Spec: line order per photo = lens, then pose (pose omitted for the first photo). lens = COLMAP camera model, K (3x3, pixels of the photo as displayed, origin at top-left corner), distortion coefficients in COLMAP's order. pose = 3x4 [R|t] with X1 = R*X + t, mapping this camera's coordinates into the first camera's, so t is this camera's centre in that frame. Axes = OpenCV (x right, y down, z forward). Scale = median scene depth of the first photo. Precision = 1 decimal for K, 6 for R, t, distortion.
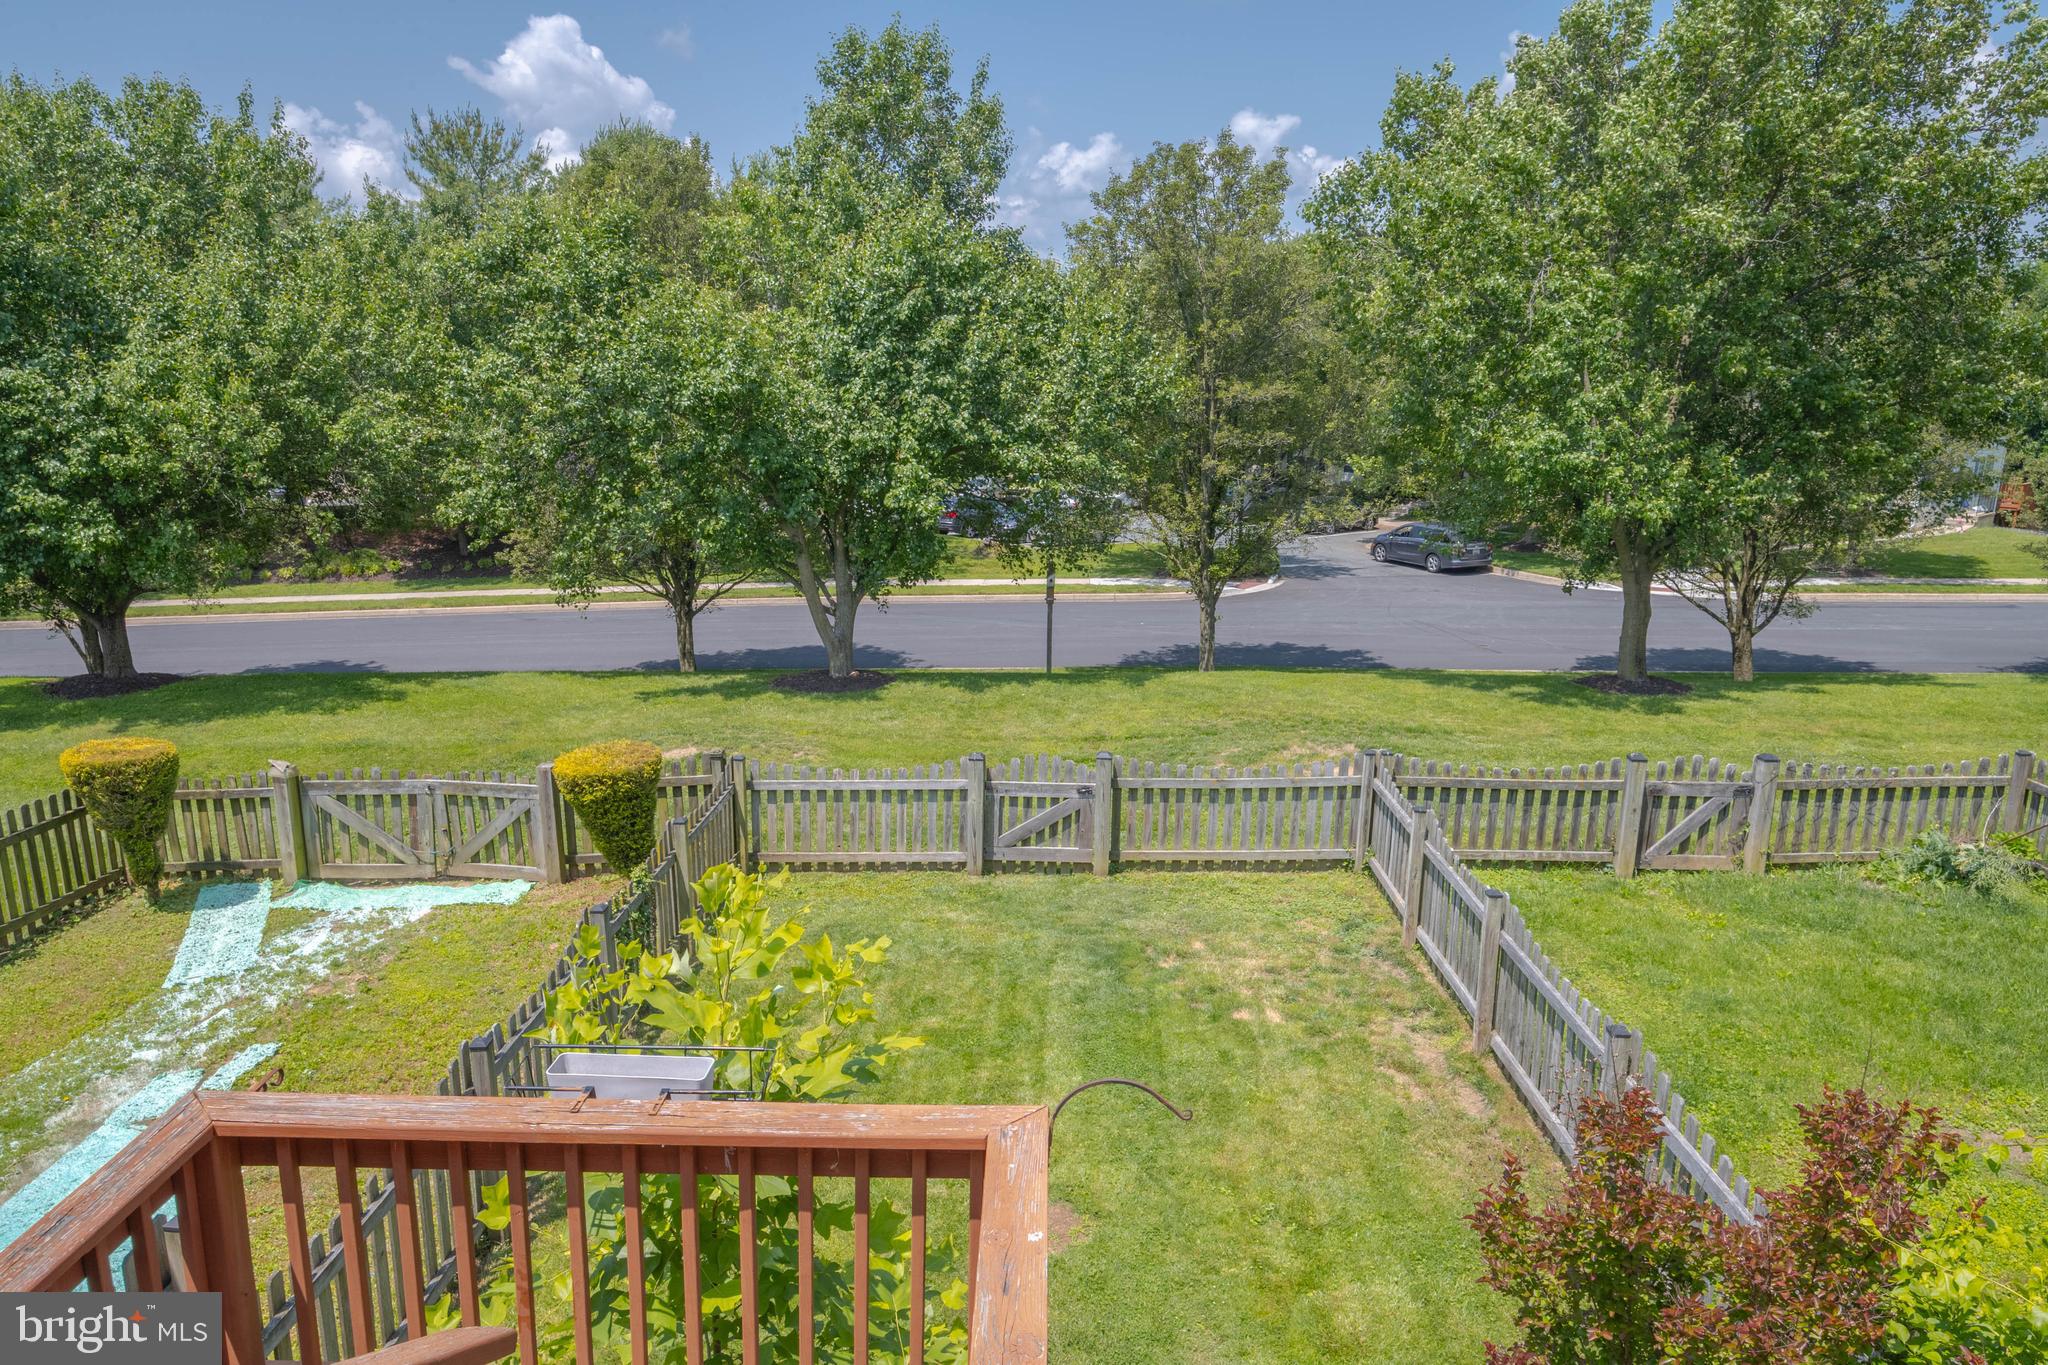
lens RADIAL K [[1354.1, 0, 1035.5], [0, 1354.1, 670.4], [0, 0, 1]] dist [0.006422, 0.004535]
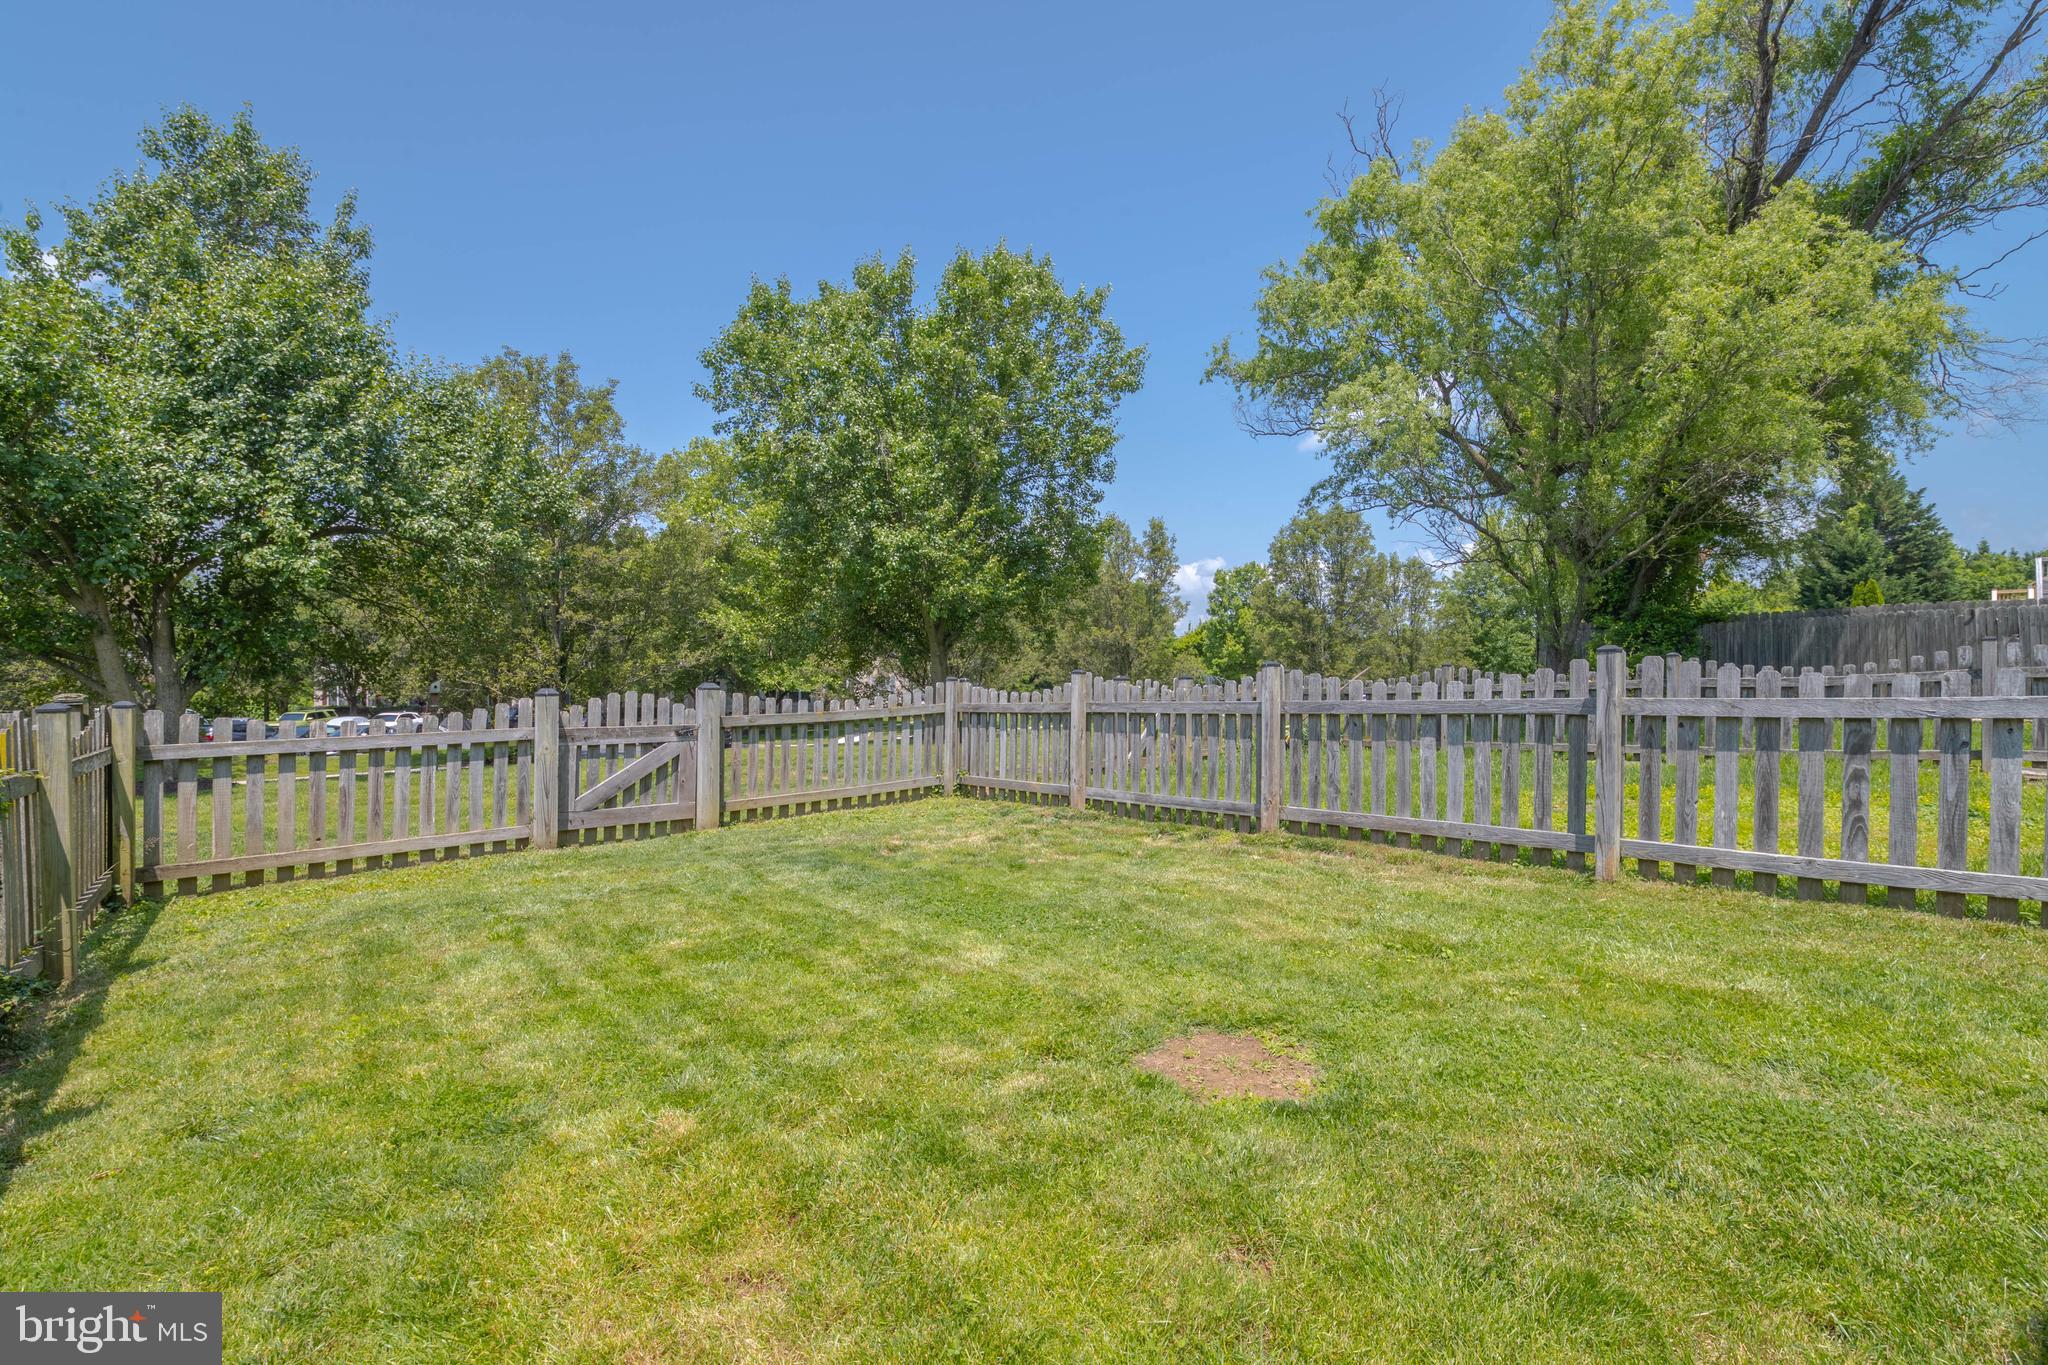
lens RADIAL K [[870.2, 0, 1032.4], [0, 870.2, 693.4], [0, 0, 1]] dist [-0.001967, -0.009980]
pose [[0.744133, -0.018358, 0.667780, -0.120895], [0.144111, 0.980497, -0.133634, 0.122121], [-0.652302, 0.195676, 0.732265, 0.312429]]
